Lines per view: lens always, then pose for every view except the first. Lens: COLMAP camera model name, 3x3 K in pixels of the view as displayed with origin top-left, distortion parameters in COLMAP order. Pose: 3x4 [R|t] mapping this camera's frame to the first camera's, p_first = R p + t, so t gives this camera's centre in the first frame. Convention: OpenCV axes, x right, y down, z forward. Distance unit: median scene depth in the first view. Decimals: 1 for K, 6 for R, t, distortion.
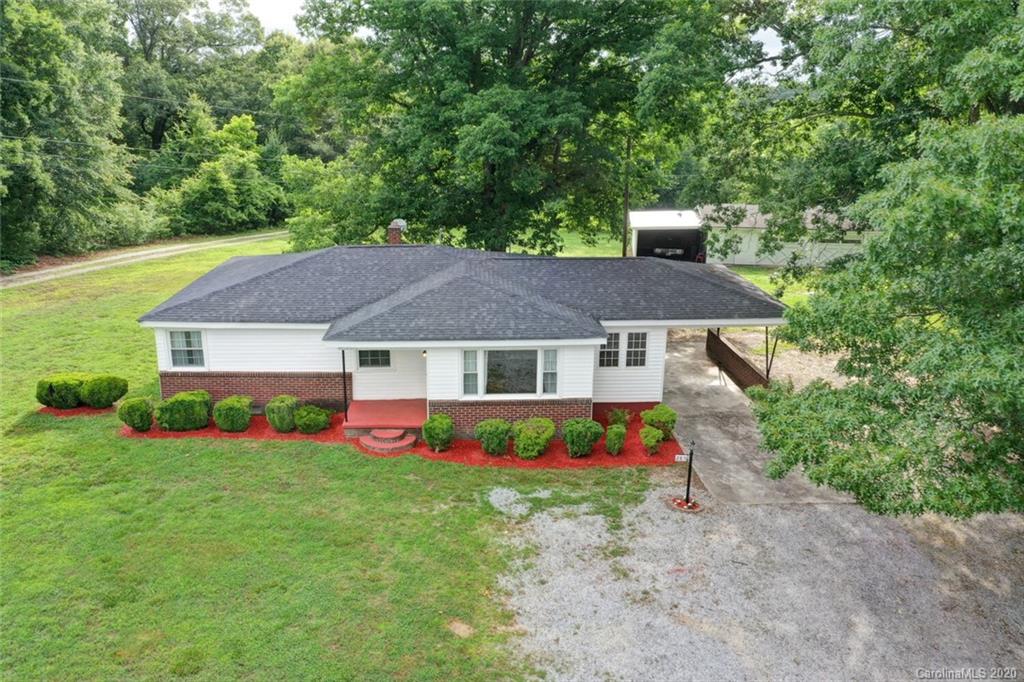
lens RADIAL K [[808.8, 0, 510.0], [0, 808.8, 334.8], [0, 0, 1]] dist [-0.002009, 0.011088]
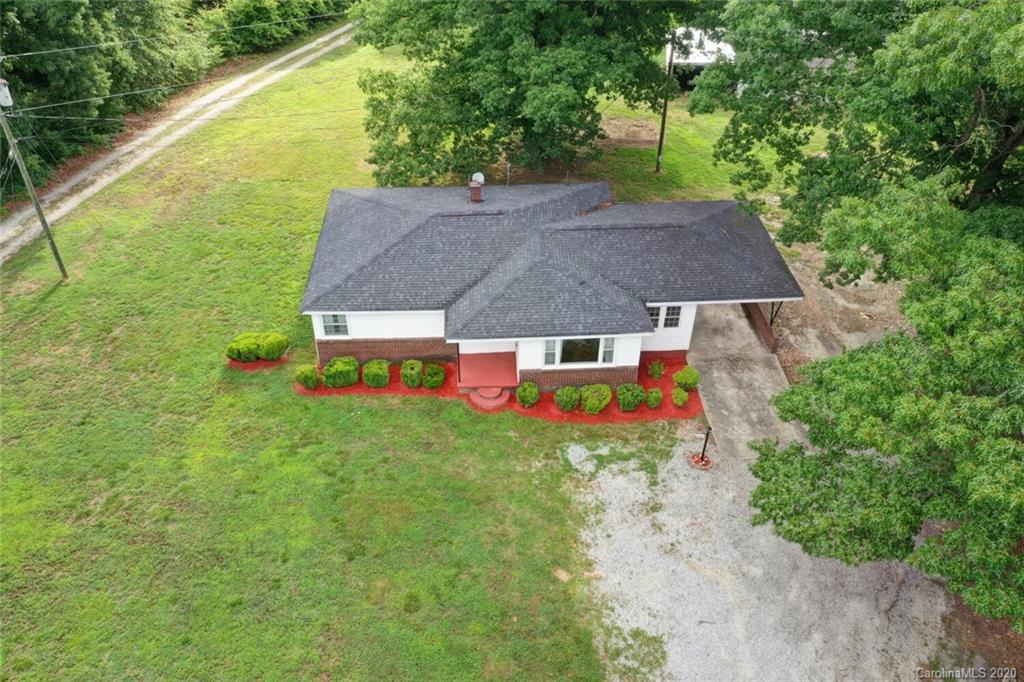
lens RADIAL K [[808.8, 0, 511.0], [0, 808.8, 337.3], [0, 0, 1]] dist [-0.002009, 0.011088]
pose [[0.999948, 0.000537, -0.010159, -0.100731], [0.003363, 0.924993, 0.379970, -0.491281], [0.009601, -0.379985, 0.924943, -0.250190]]
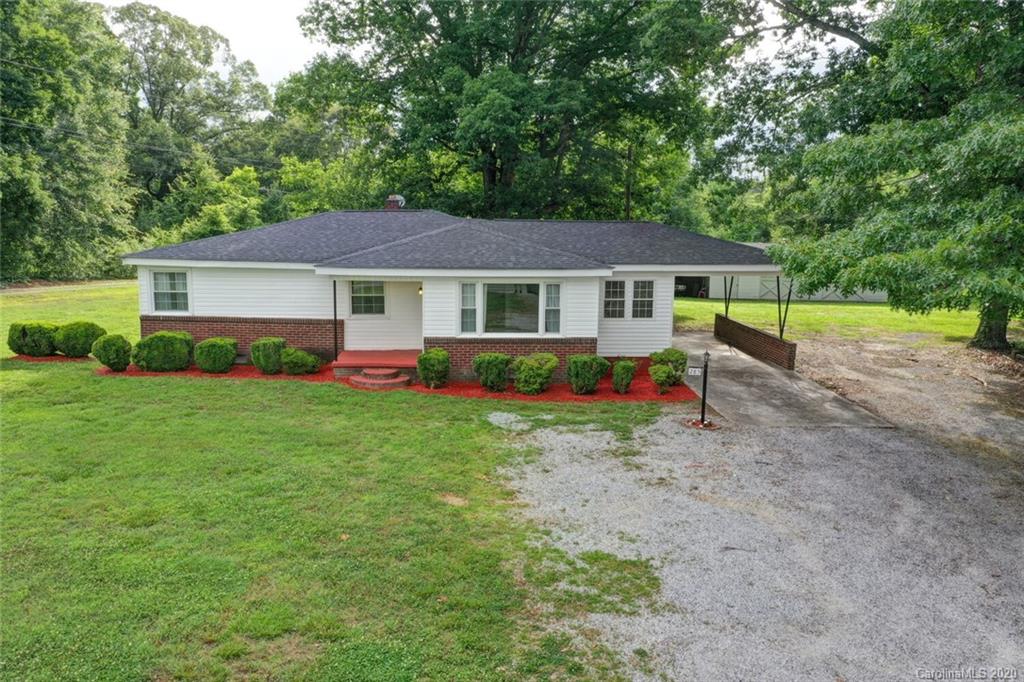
lens RADIAL K [[808.8, 0, 510.8], [0, 808.8, 336.9], [0, 0, 1]] dist [-0.002009, 0.011088]
pose [[0.999998, 0.001835, 0.000541, -0.000039], [-0.001755, 0.992386, -0.123155, 0.195686], [-0.000763, 0.123154, 0.992387, 0.066332]]
